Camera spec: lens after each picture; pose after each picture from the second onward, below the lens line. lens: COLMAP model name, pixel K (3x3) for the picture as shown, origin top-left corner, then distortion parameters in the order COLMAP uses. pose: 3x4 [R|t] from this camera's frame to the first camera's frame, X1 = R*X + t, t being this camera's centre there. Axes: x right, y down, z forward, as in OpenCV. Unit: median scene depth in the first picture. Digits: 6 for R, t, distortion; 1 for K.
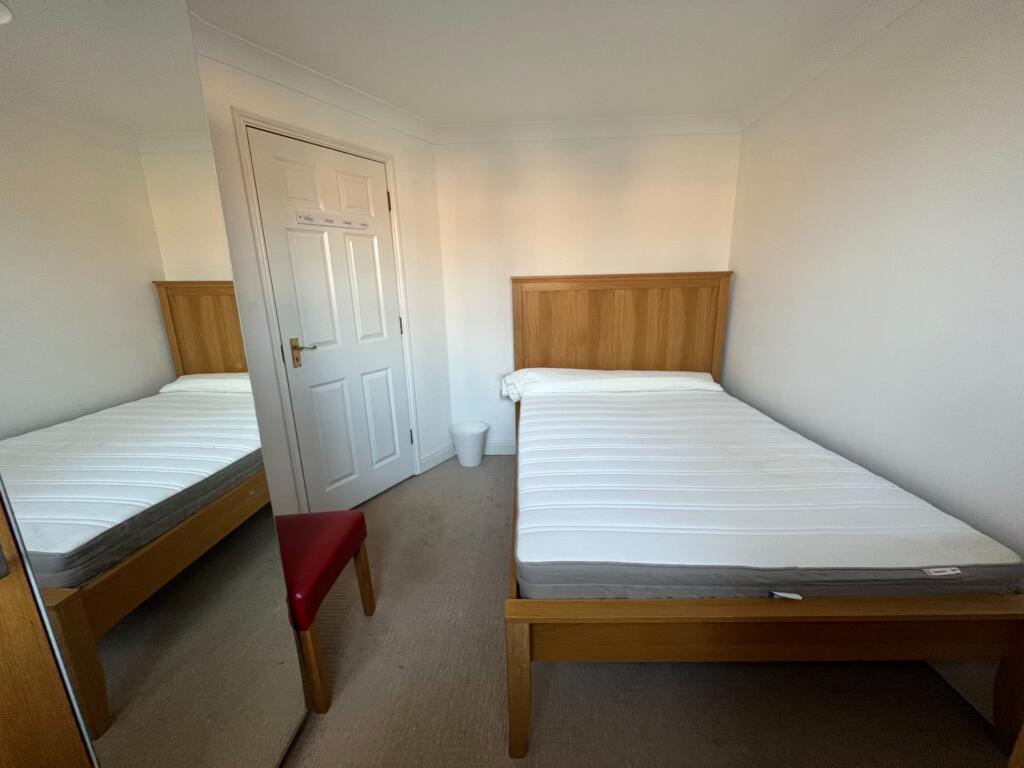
lens RADIAL K [[412.4, 0, 513.8], [0, 412.4, 382.6], [0, 0, 1]] dist [-0.005841, 0.001144]
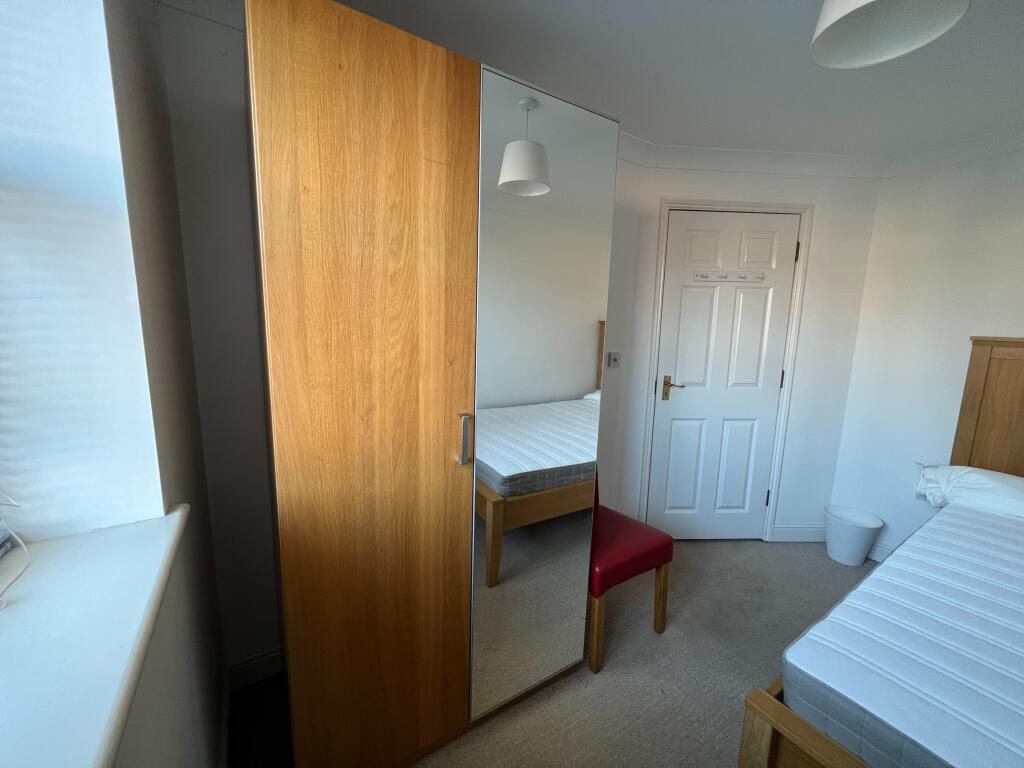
lens RADIAL K [[409.7, 0, 513.4], [0, 409.7, 382.3], [0, 0, 1]] dist [-0.000874, -0.000069]
pose [[0.577049, 0.160526, -0.800778, 0.152521], [-0.230510, 0.972642, 0.028871, -0.020246], [0.783505, 0.167927, 0.598265, -0.050400]]
